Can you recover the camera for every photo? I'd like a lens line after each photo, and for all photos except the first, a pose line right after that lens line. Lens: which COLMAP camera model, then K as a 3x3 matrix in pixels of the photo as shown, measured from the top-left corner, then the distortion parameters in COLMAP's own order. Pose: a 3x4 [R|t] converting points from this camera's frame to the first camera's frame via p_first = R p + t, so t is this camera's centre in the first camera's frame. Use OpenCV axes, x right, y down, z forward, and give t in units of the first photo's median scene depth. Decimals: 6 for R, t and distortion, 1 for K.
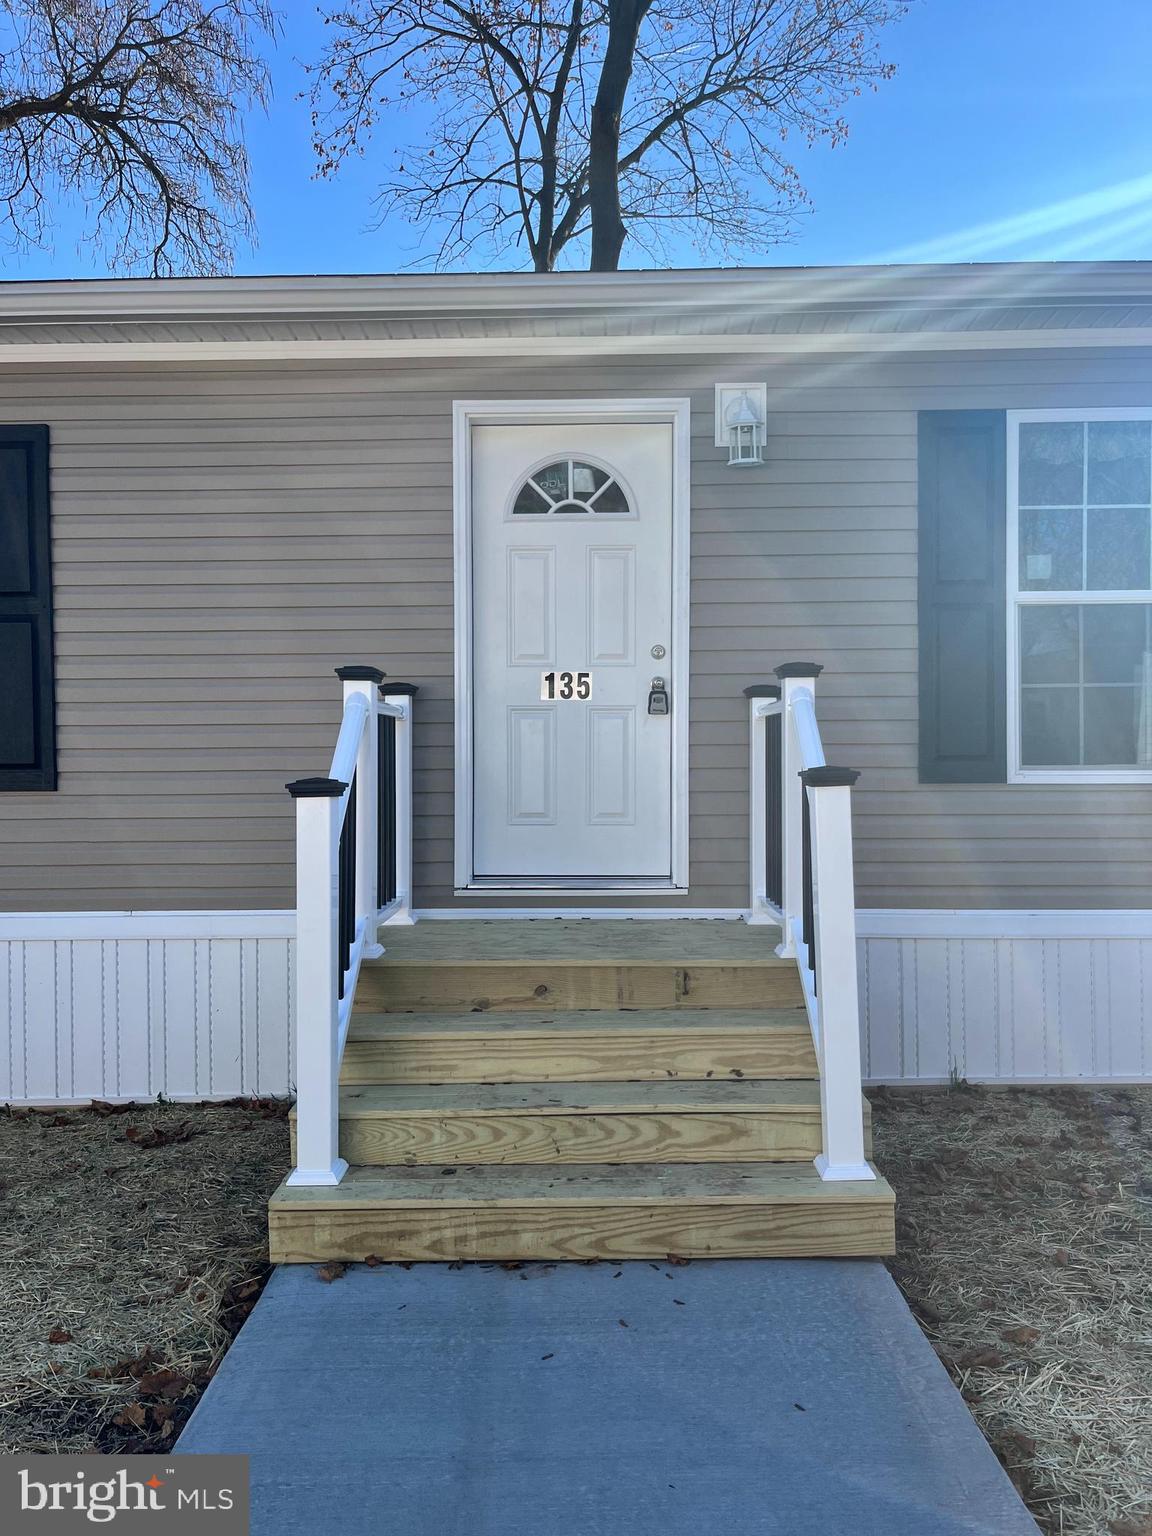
lens RADIAL K [[1152.9, 0, 576.0], [0, 1152.9, 768.0], [0, 0, 1]] dist [0.013808, 0.001834]
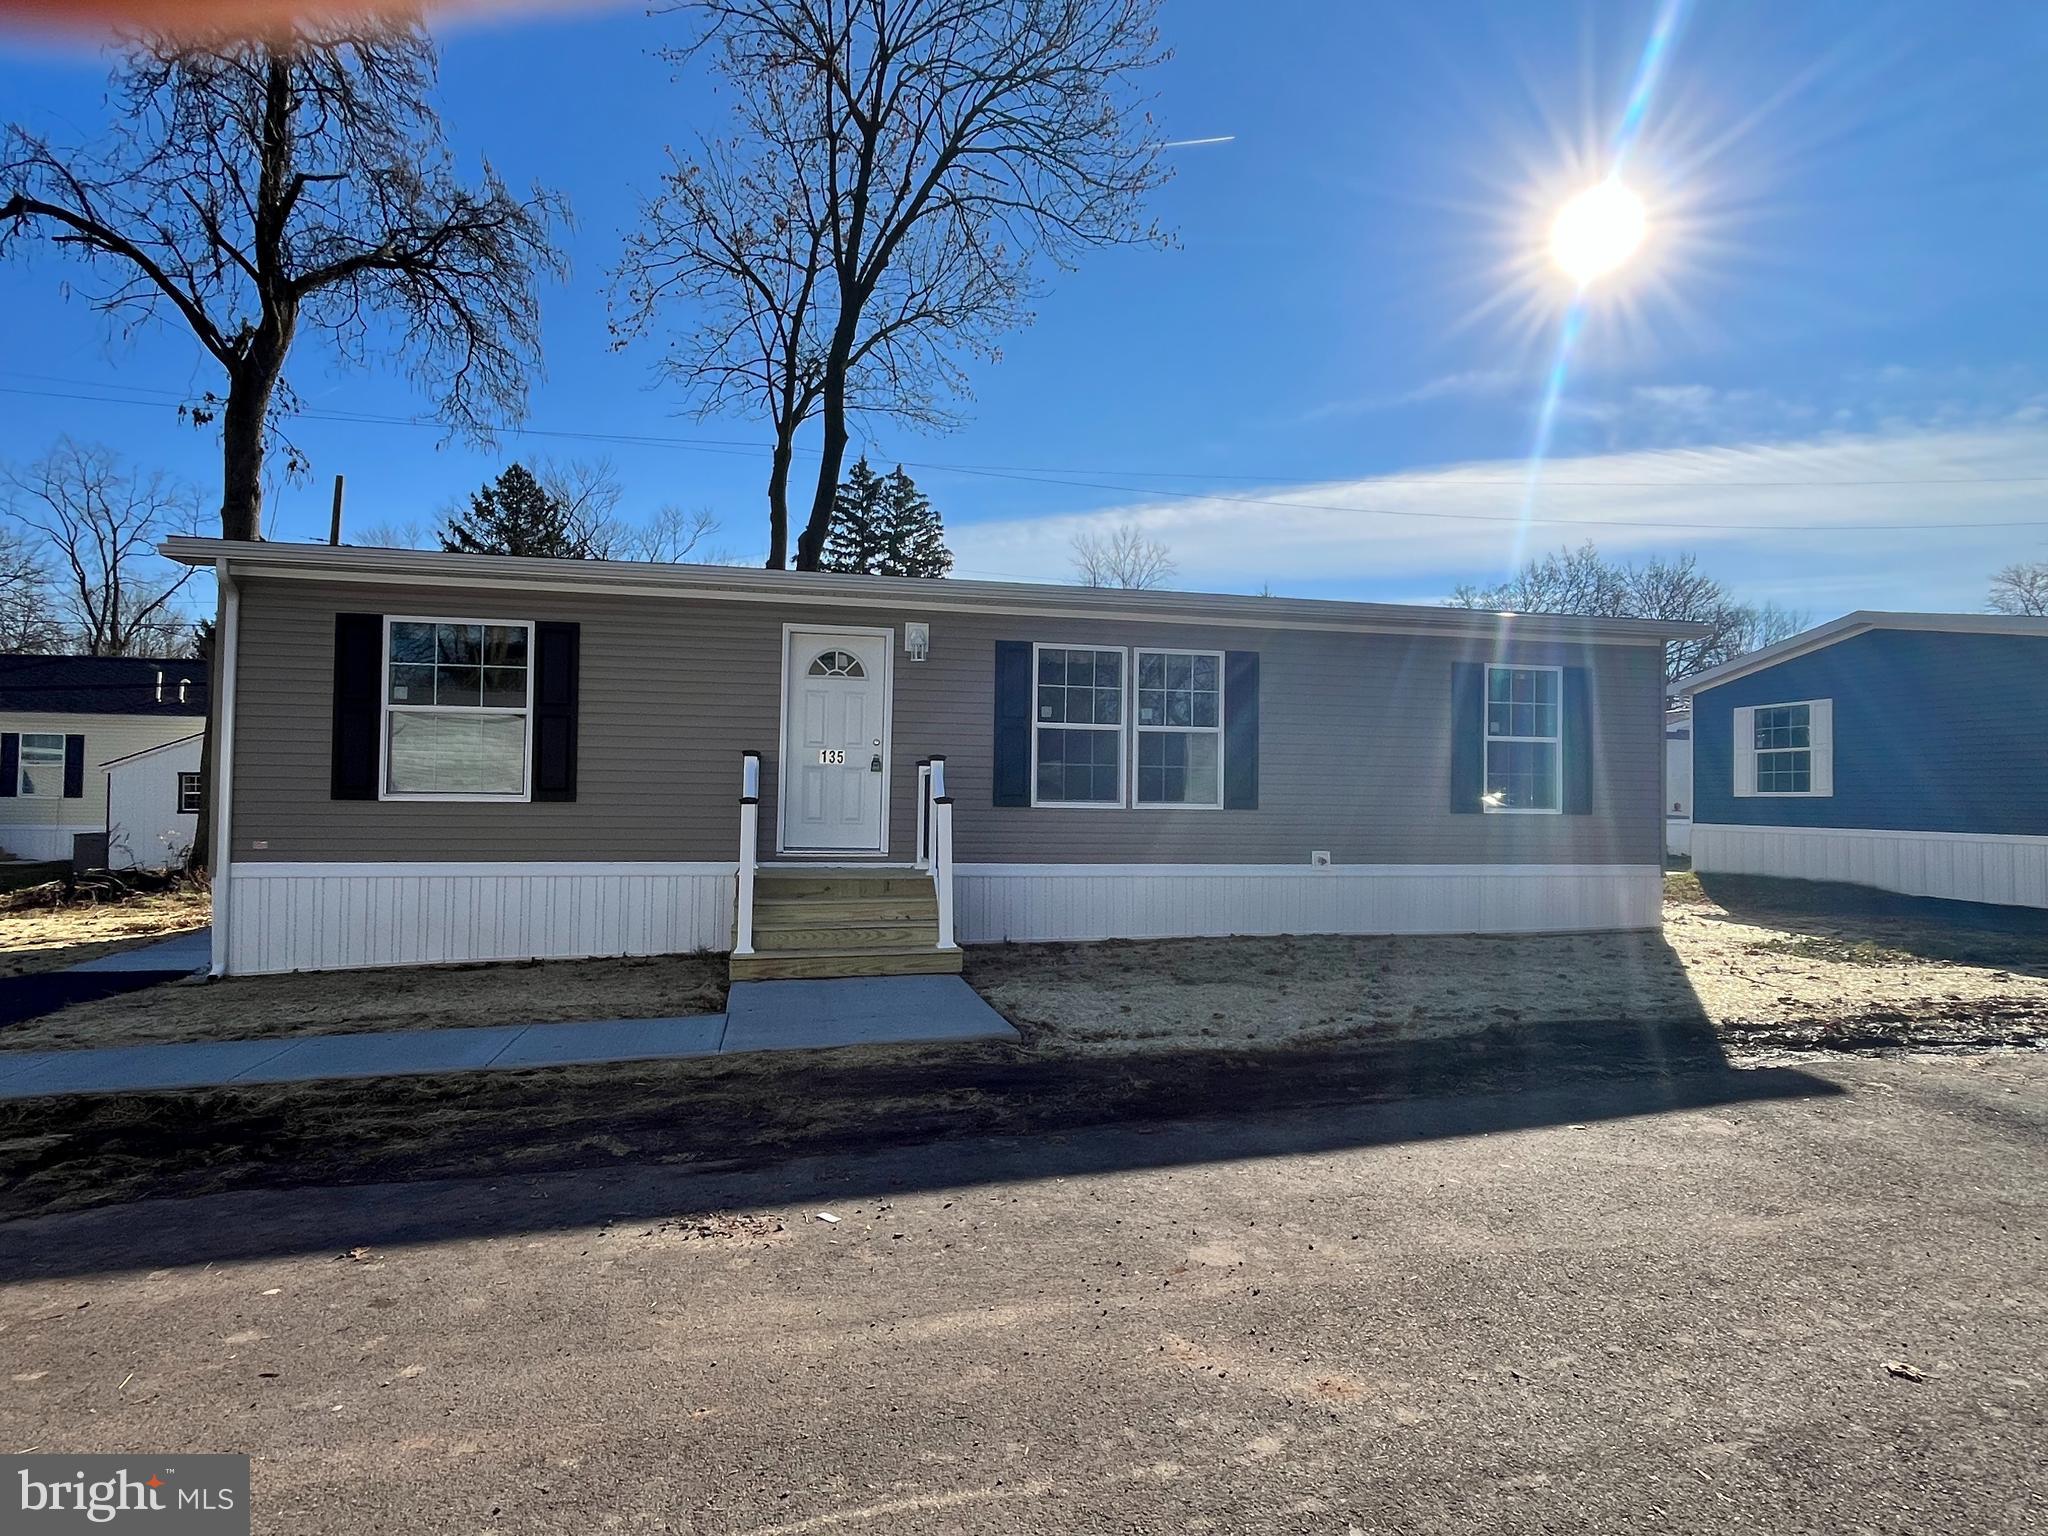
lens RADIAL K [[1052.6, 0, 1030.0], [0, 1052.6, 764.3], [0, 0, 1]] dist [0.009880, 0.000190]
pose [[0.969633, 0.028891, 0.242851, -0.125487], [-0.020376, 0.999089, -0.037505, 0.006450], [-0.243713, 0.031417, 0.969338, -0.964743]]
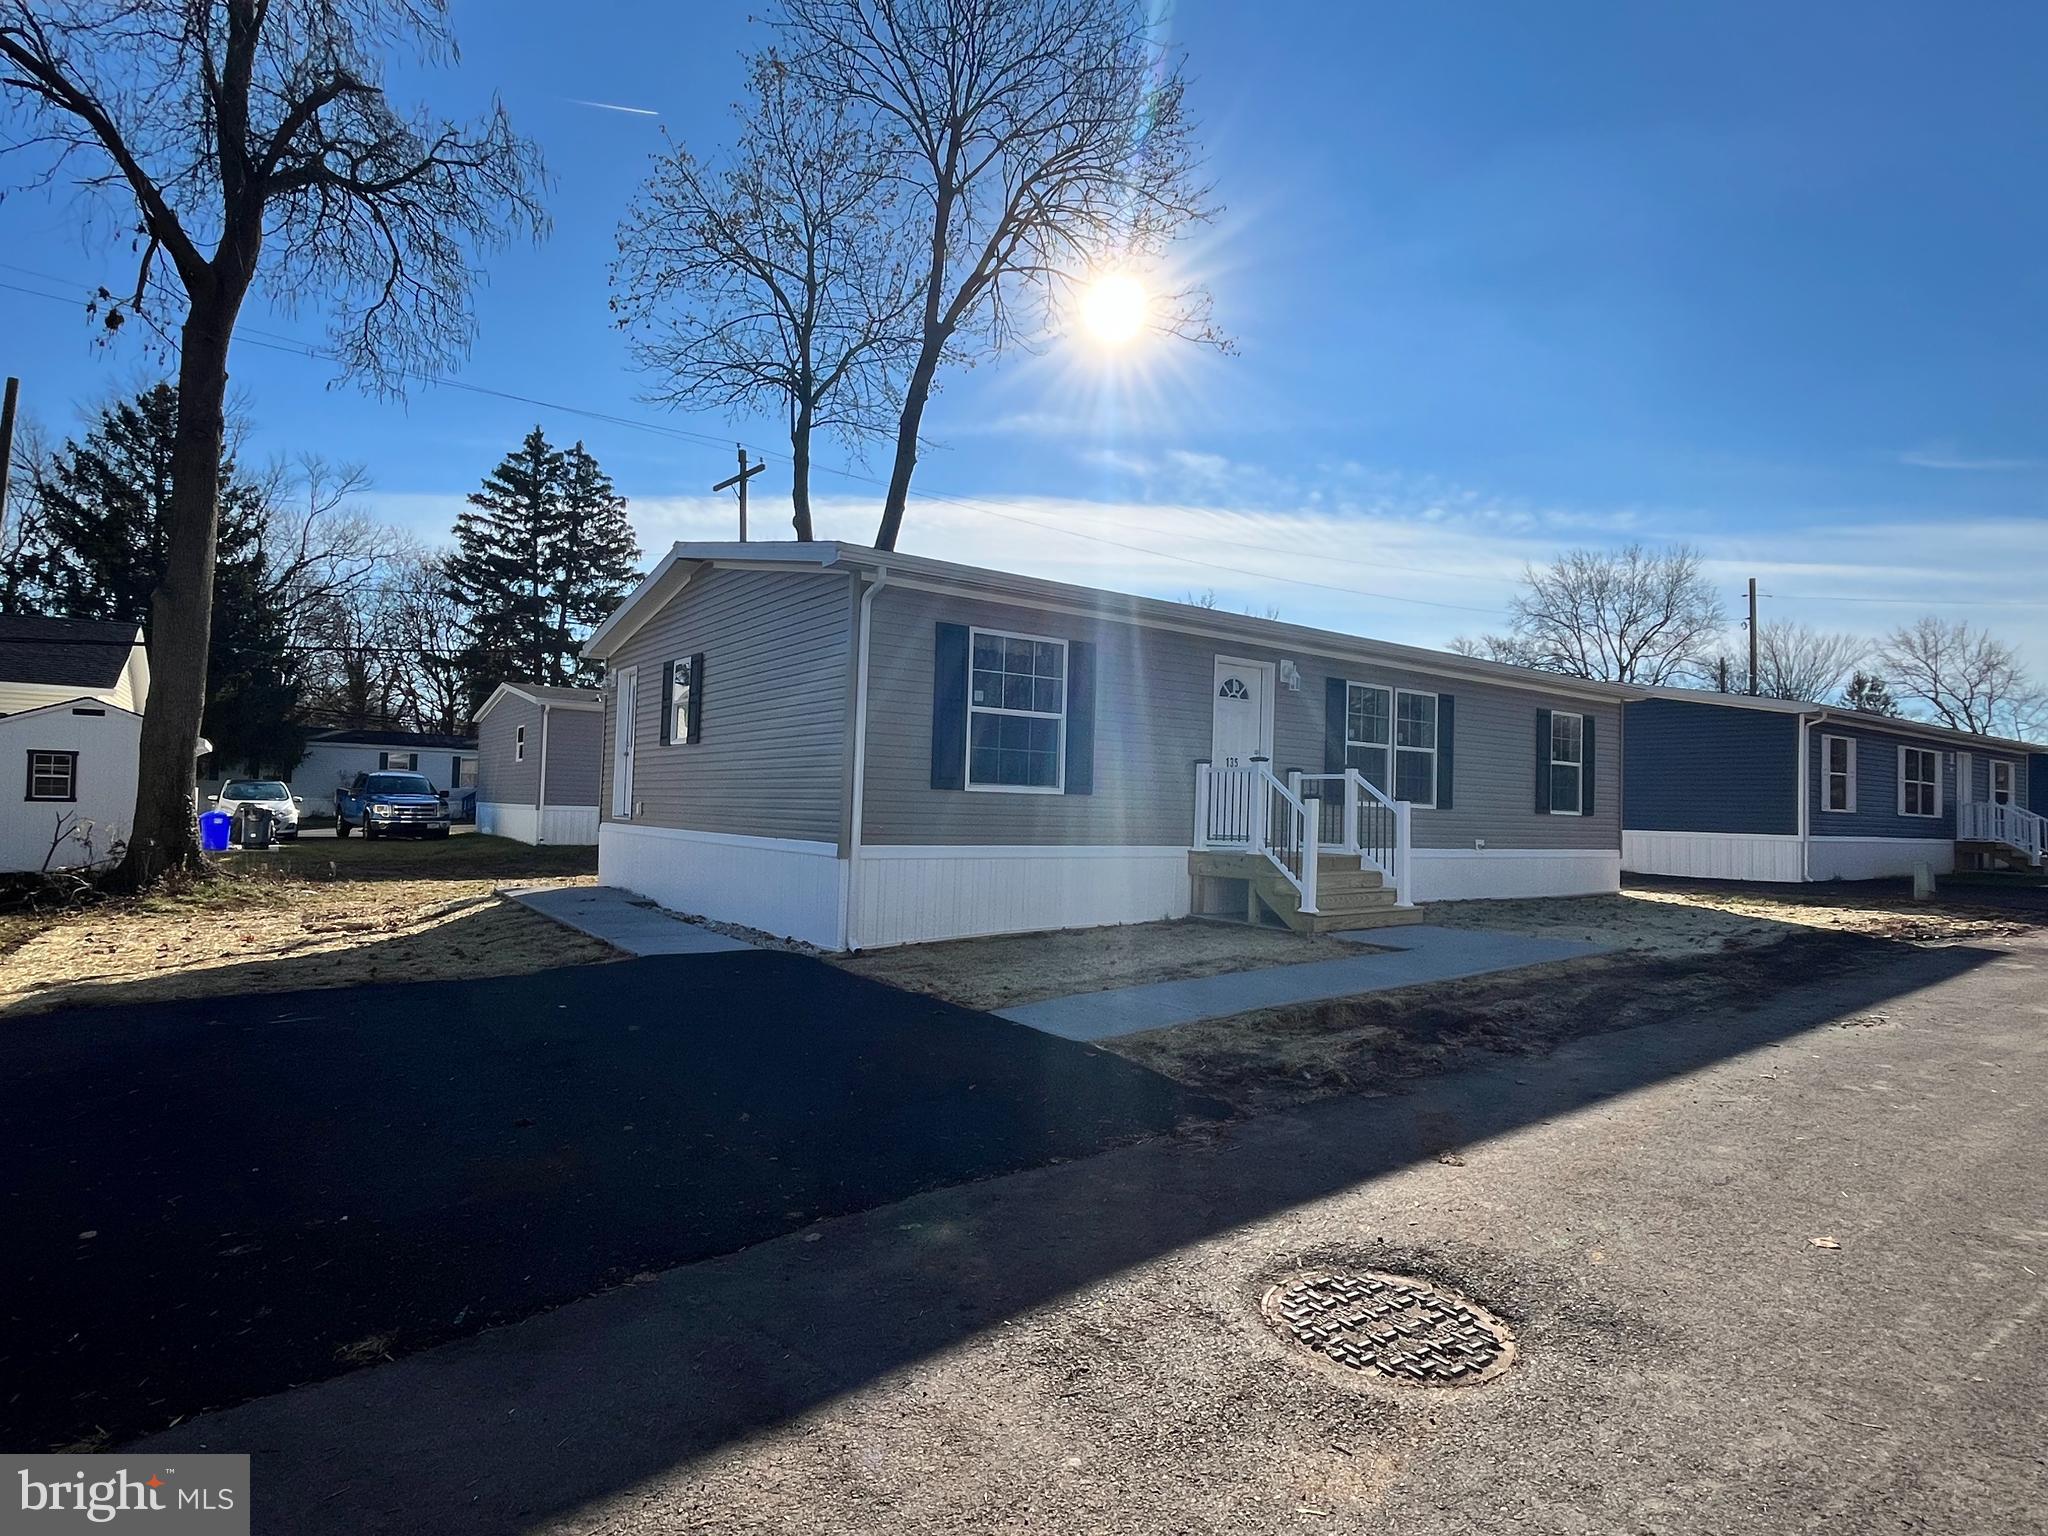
lens RADIAL K [[1073.2, 0, 985.3], [0, 1073.2, 768.2], [0, 0, 1]] dist [-0.020974, 0.040776]
pose [[0.813035, 0.054732, 0.579637, -1.913033], [-0.031247, 0.998239, -0.050431, 0.083373], [-0.581376, 0.022890, 0.813313, -0.679245]]
